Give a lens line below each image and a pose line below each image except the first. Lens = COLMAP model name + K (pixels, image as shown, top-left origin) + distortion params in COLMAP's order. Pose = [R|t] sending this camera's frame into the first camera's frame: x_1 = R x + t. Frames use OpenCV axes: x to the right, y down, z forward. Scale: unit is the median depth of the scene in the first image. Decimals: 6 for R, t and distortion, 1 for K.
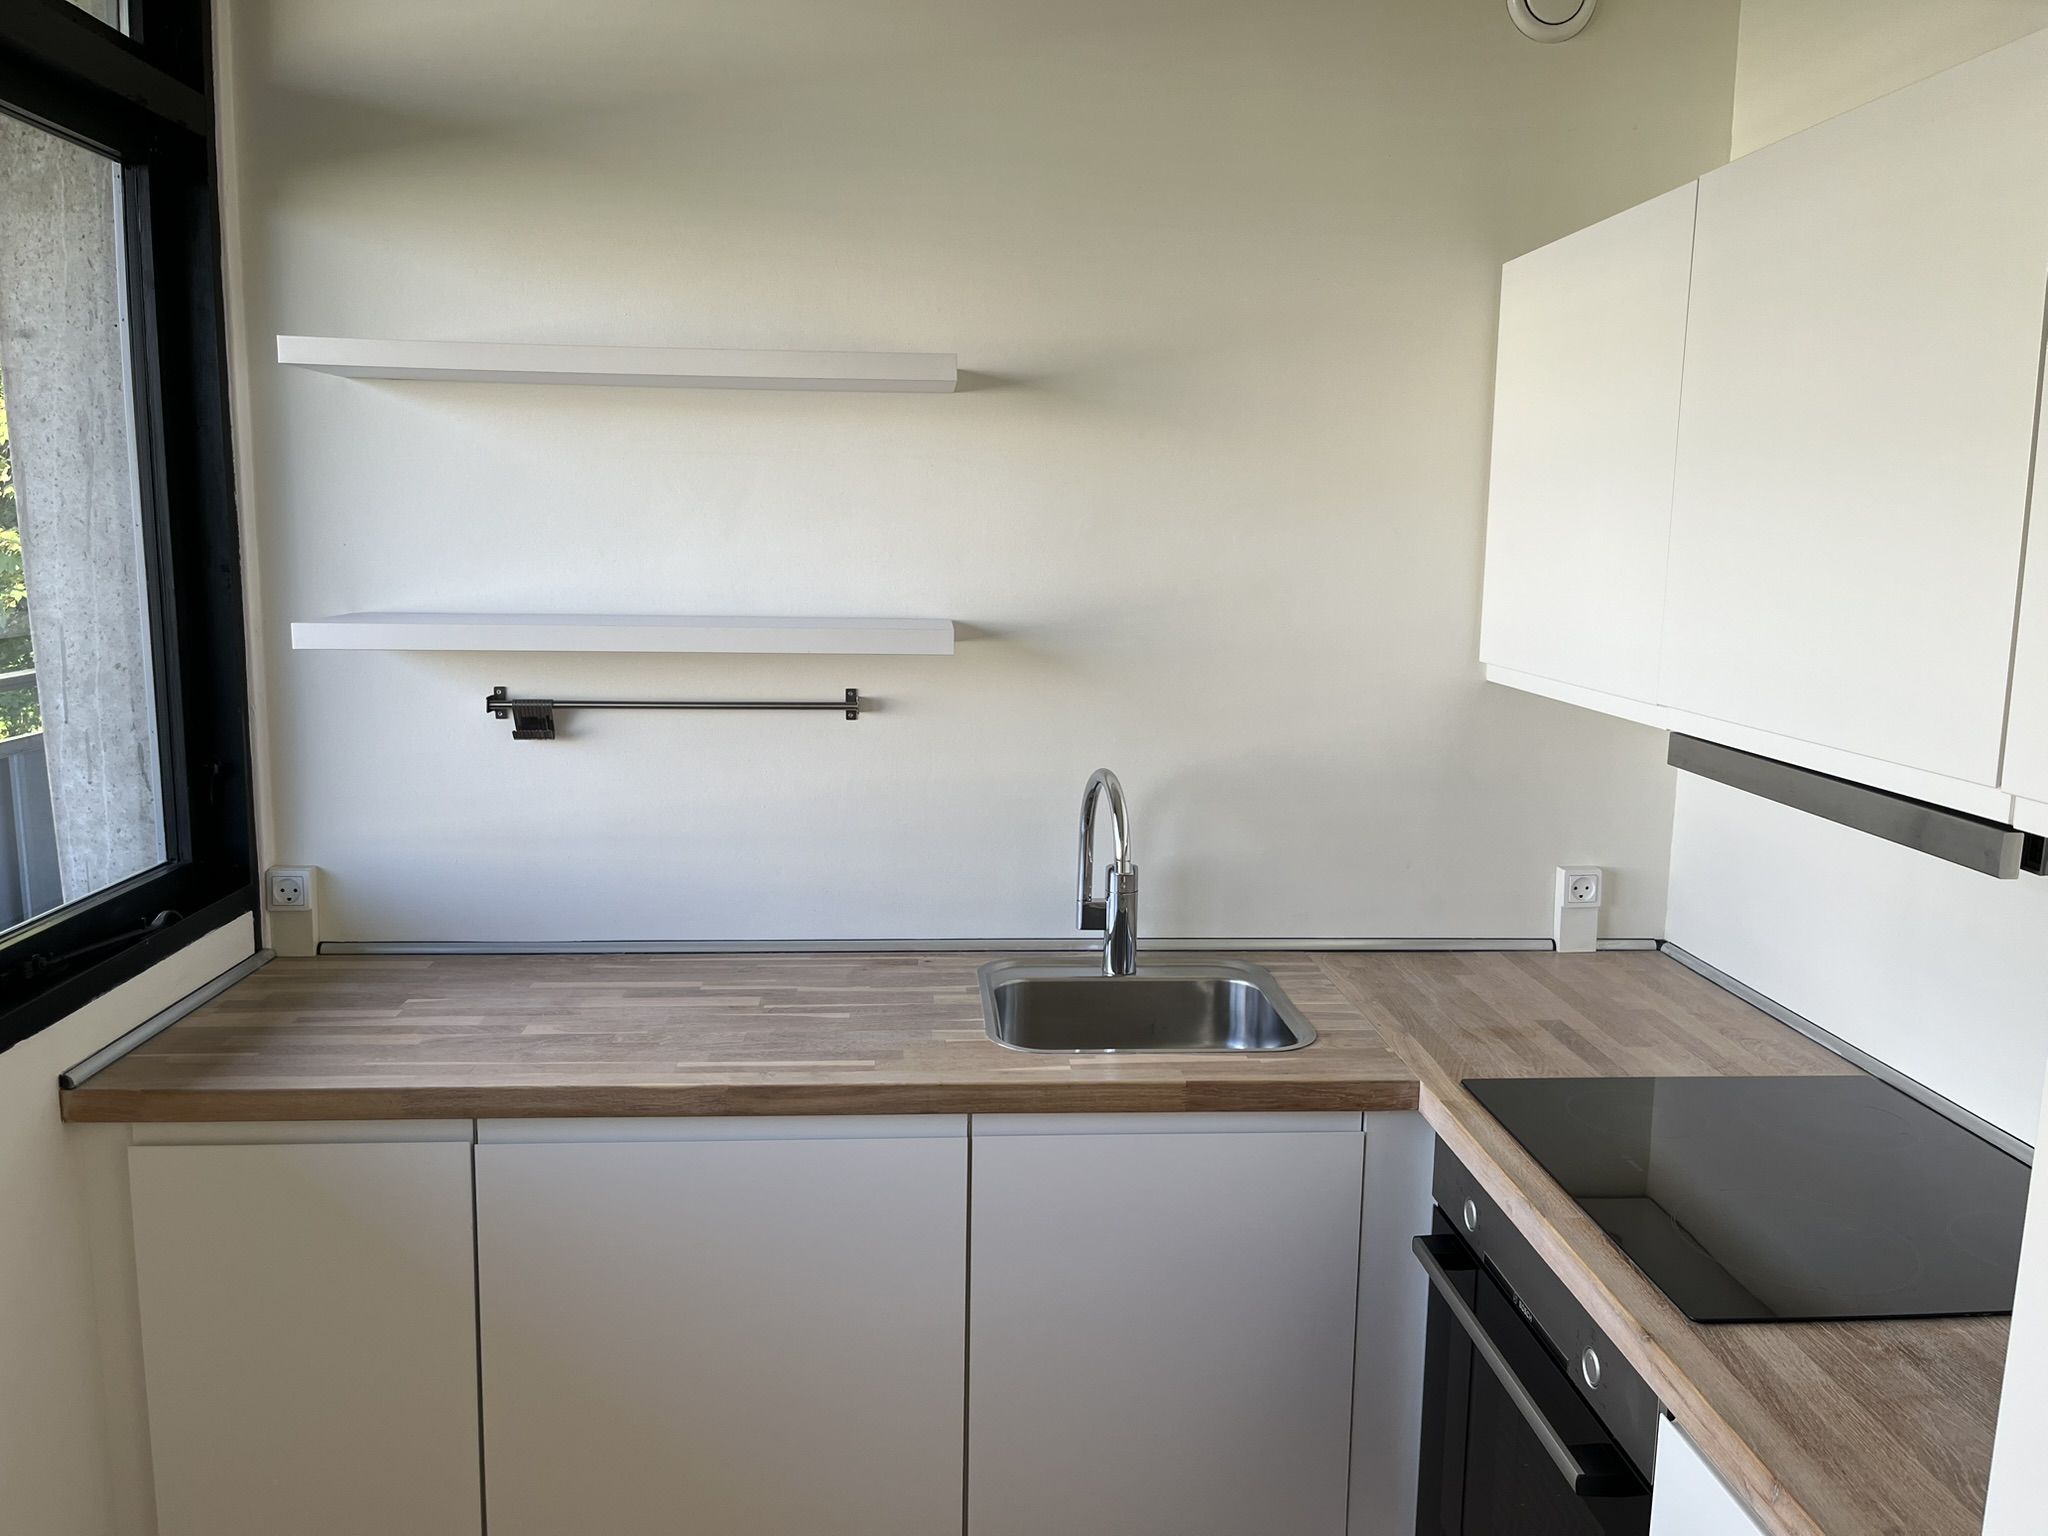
lens RADIAL K [[1571.9, 0, 1027.0], [0, 1571.9, 759.4], [0, 0, 1]] dist [0.043273, -0.040232]
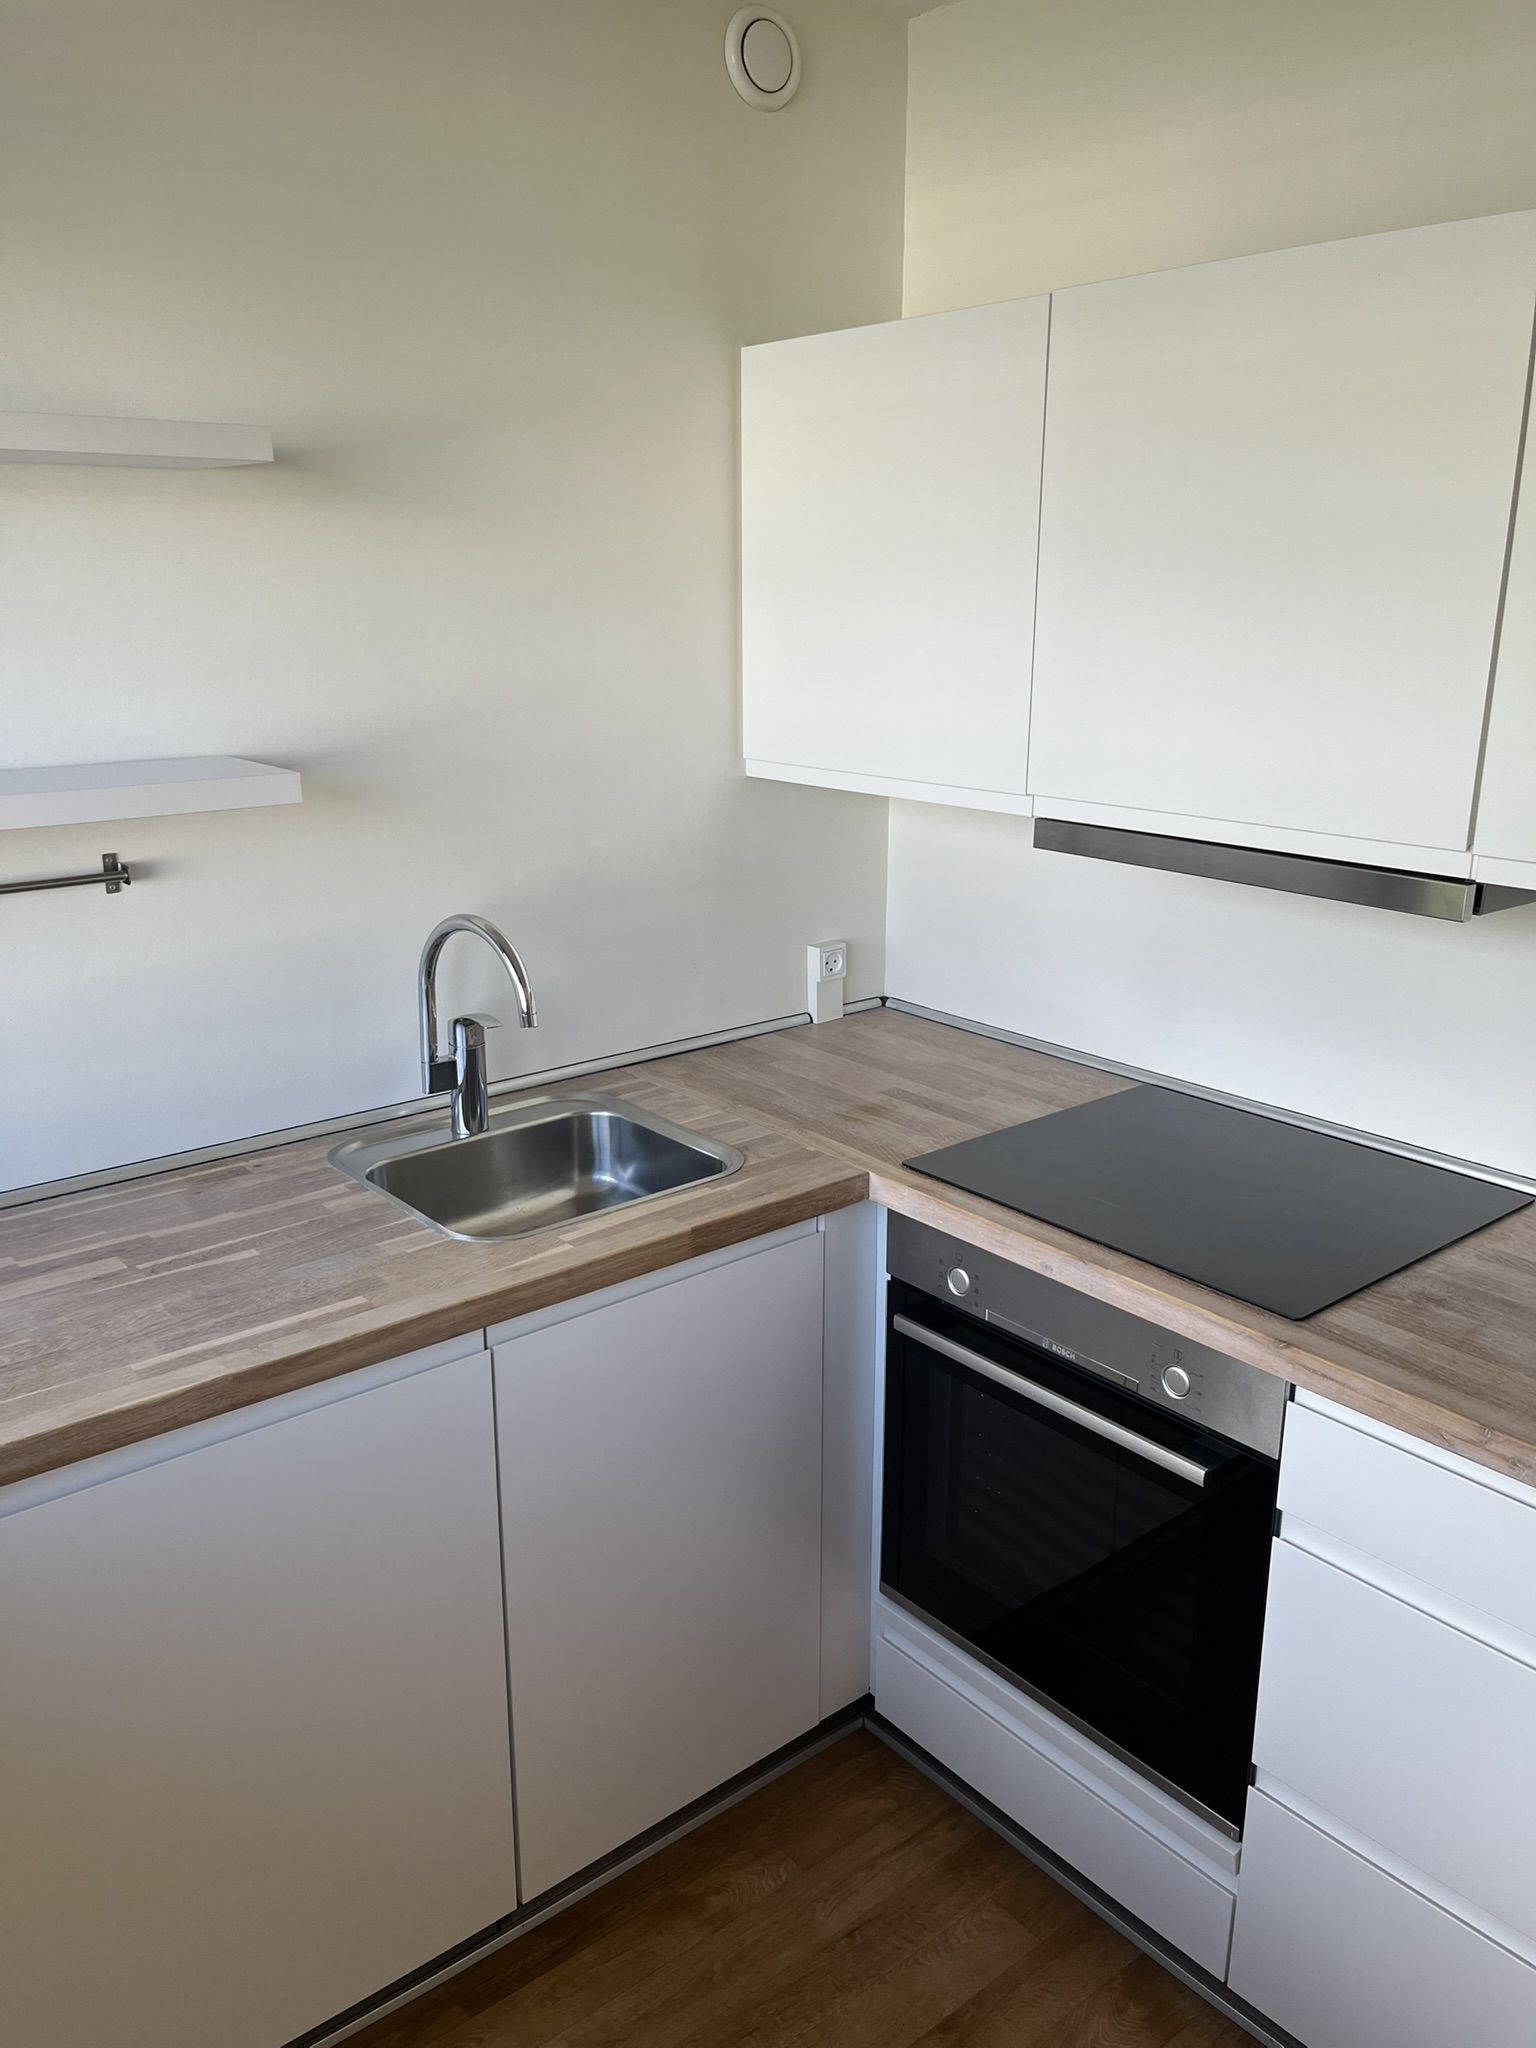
lens RADIAL K [[1571.9, 0, 772.1], [0, 1571.9, 1028.6], [0, 0, 1]] dist [0.043273, -0.040232]
pose [[0.811739, -0.175431, 0.557049, -0.319489], [0.099482, 0.981413, 0.164108, -0.059869], [-0.575485, -0.077797, 0.814104, 0.163021]]
